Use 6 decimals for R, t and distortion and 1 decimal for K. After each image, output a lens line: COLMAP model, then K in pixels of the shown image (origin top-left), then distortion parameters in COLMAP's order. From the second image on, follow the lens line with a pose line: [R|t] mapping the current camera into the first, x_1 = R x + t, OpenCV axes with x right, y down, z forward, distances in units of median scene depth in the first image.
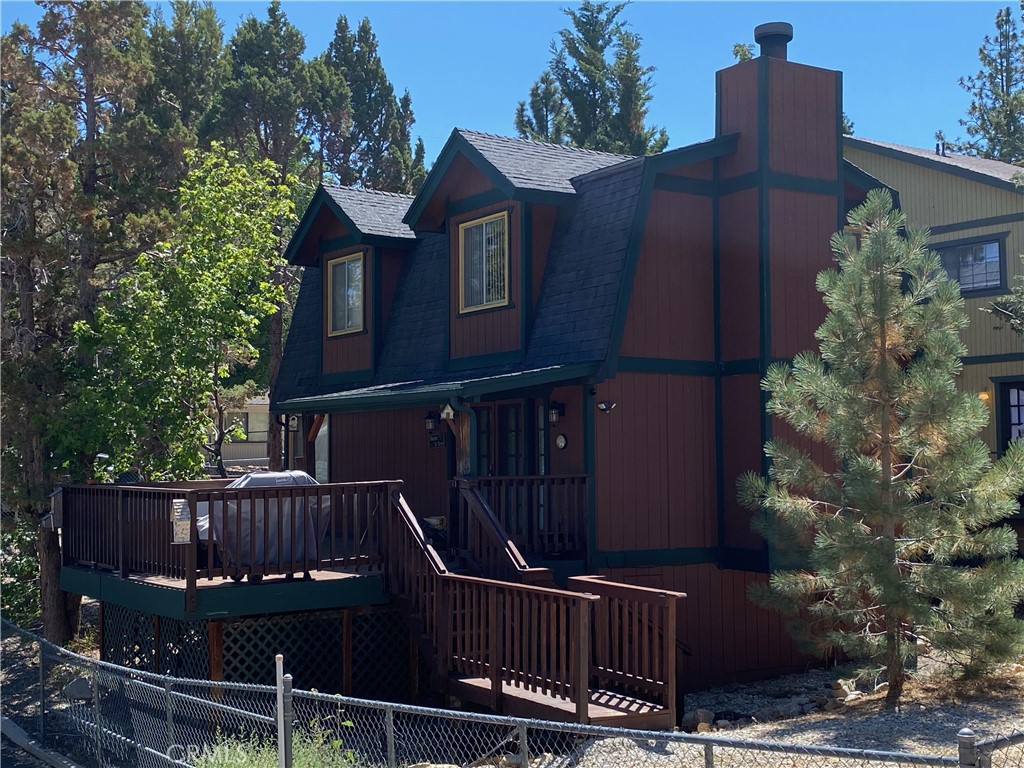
lens RADIAL K [[1374.2, 0, 512.0], [0, 1374.2, 384.0], [0, 0, 1]] dist [0.235788, -0.795065]
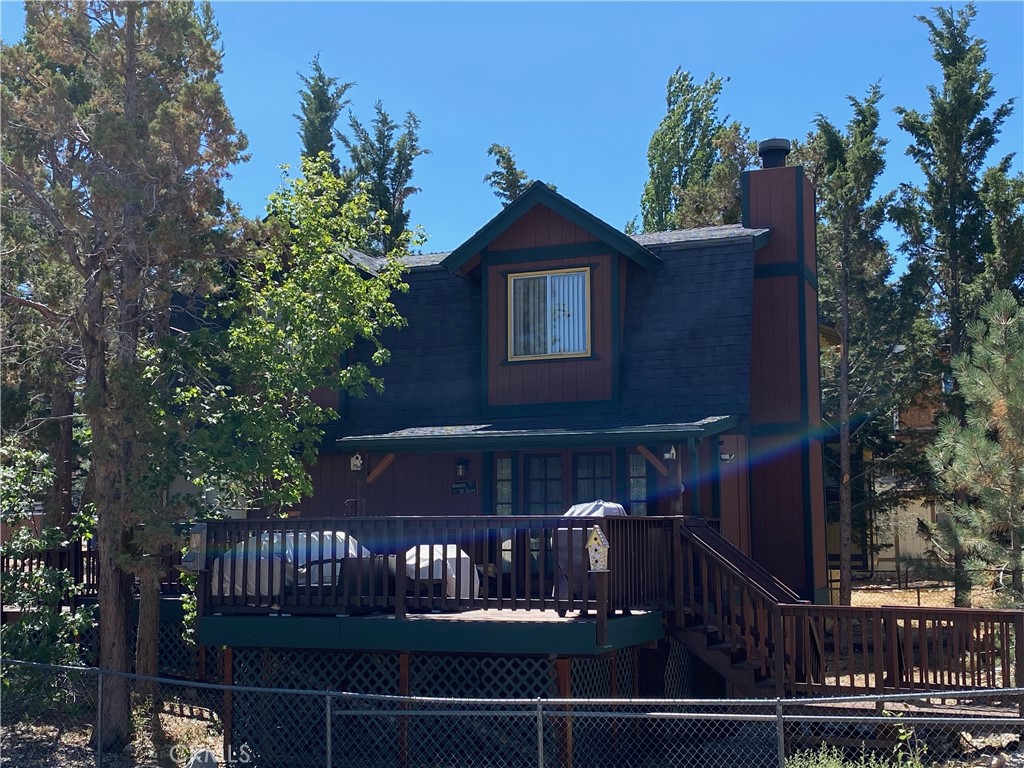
lens RADIAL K [[1324.2, 0, 512.0], [0, 1324.2, 384.0], [0, 0, 1]] dist [0.213505, -0.750223]
pose [[0.812779, 0.081110, 0.576898, -0.639918], [-0.037979, 0.995531, -0.086461, 0.053041], [-0.581333, 0.048363, 0.812227, 0.227407]]
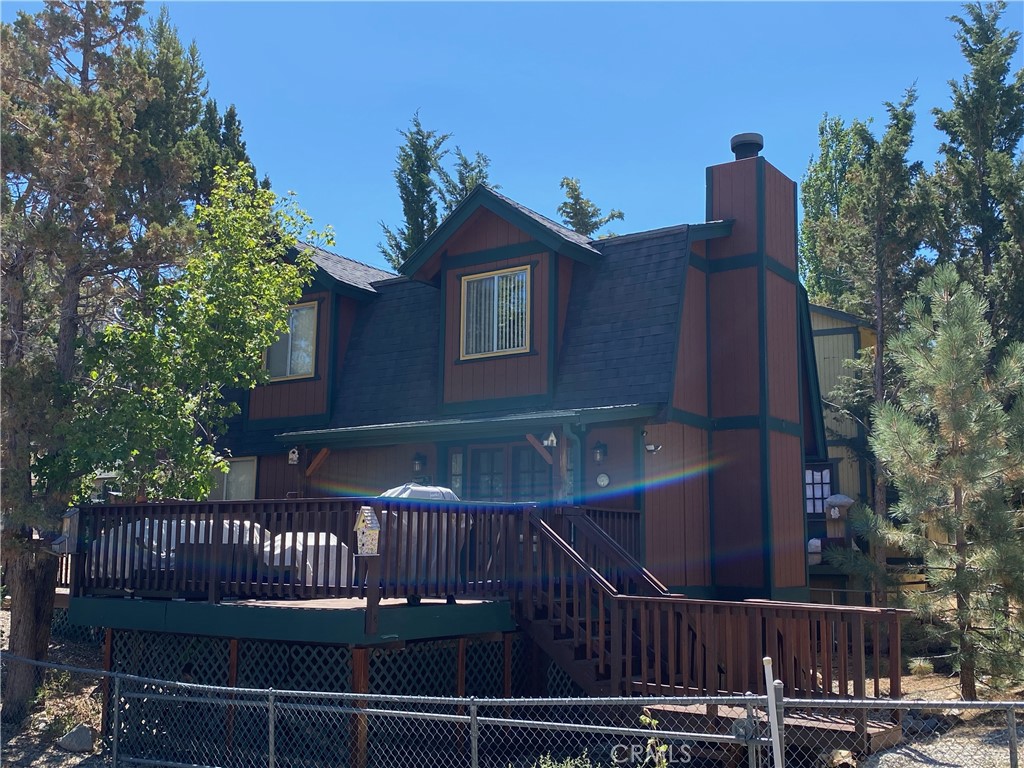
lens RADIAL K [[1098.5, 0, 512.0], [0, 1098.5, 384.0], [0, 0, 1]] dist [0.148997, -0.377053]
pose [[0.927850, 0.079022, 0.364485, -0.327478], [-0.040903, 0.992961, -0.111154, 0.062455], [-0.370704, 0.088226, 0.924551, 0.232147]]
